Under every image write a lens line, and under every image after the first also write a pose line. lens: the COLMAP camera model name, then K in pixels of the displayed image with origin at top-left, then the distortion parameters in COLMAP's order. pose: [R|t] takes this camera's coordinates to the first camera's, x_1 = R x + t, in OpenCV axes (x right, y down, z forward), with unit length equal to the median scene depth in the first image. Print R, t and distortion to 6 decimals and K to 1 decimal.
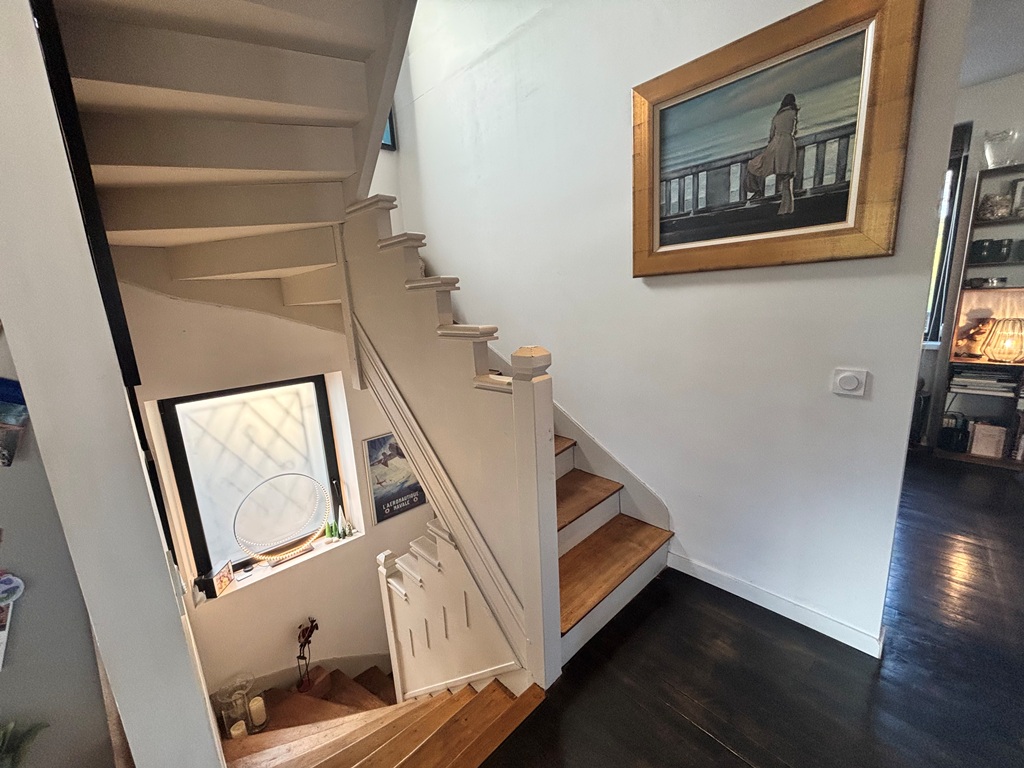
lens RADIAL K [[410.9, 0, 517.0], [0, 410.9, 386.3], [0, 0, 1]] dist [0.000057, -0.000244]
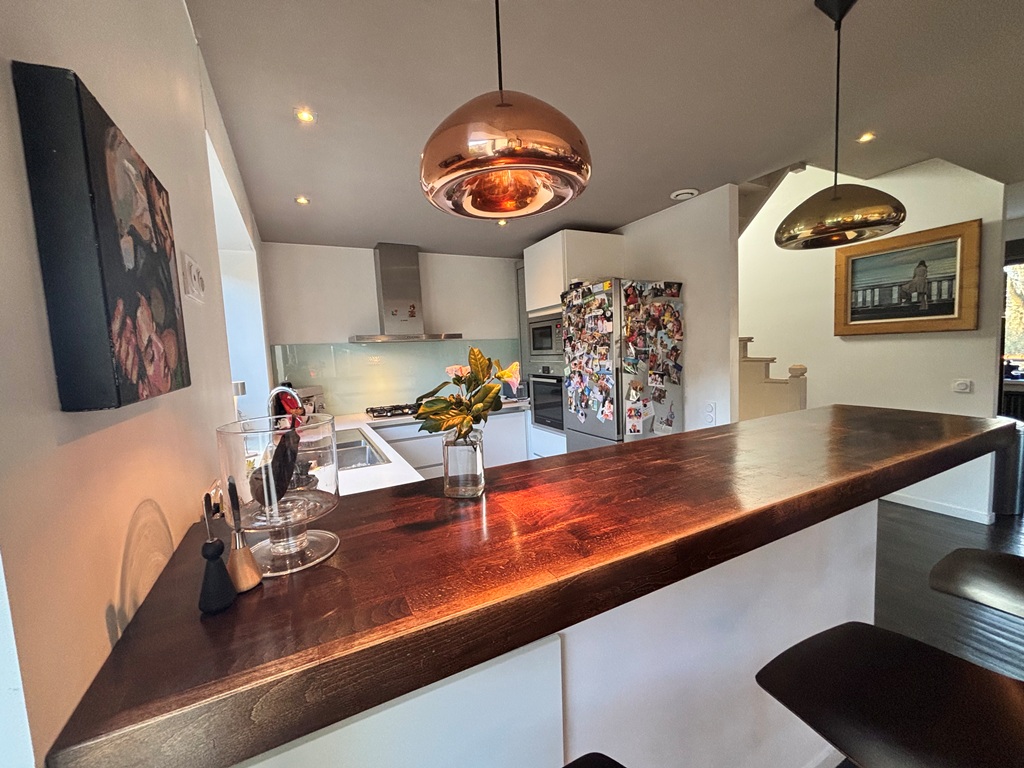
lens RADIAL K [[410.9, 0, 514.5], [0, 410.9, 386.5], [0, 0, 1]] dist [0.000057, -0.000244]
pose [[0.958421, 0.039882, -0.282556, -0.804490], [-0.072359, 0.991788, -0.105454, 0.377904], [0.276030, 0.121515, 0.953437, -1.647994]]
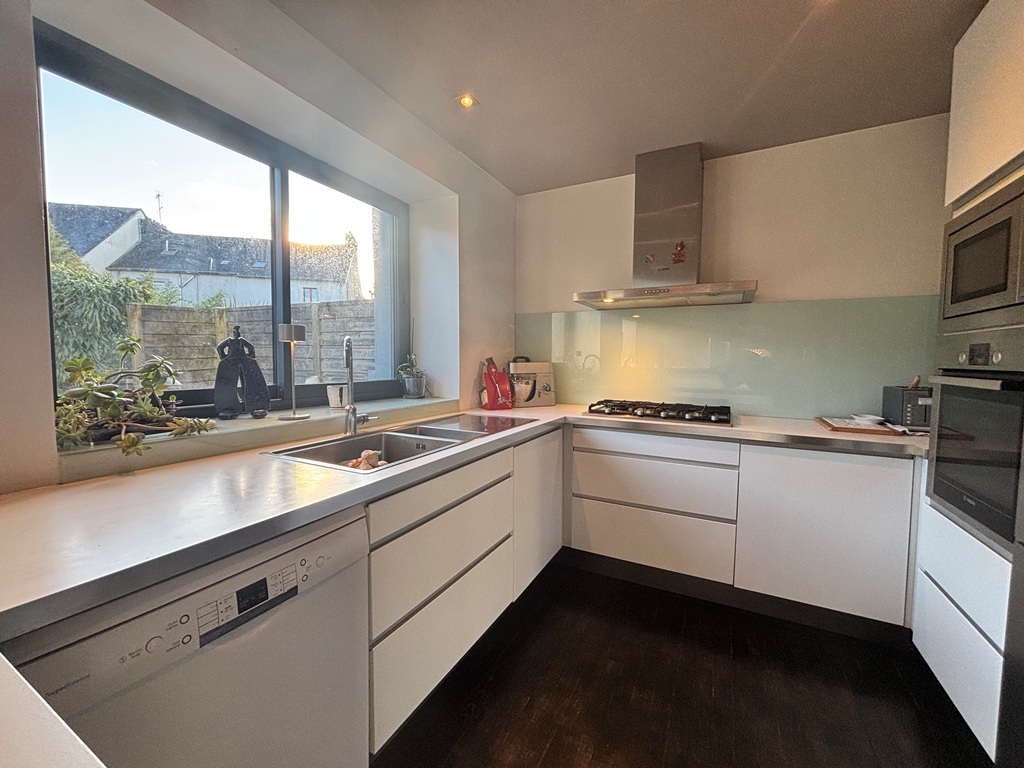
lens RADIAL K [[410.9, 0, 508.1], [0, 410.9, 377.7], [0, 0, 1]] dist [0.000057, -0.000244]
pose [[0.300622, 0.104926, -0.947954, -0.802928], [-0.234730, 0.971497, 0.033093, 0.259717], [0.924407, 0.212565, 0.316683, -0.472149]]
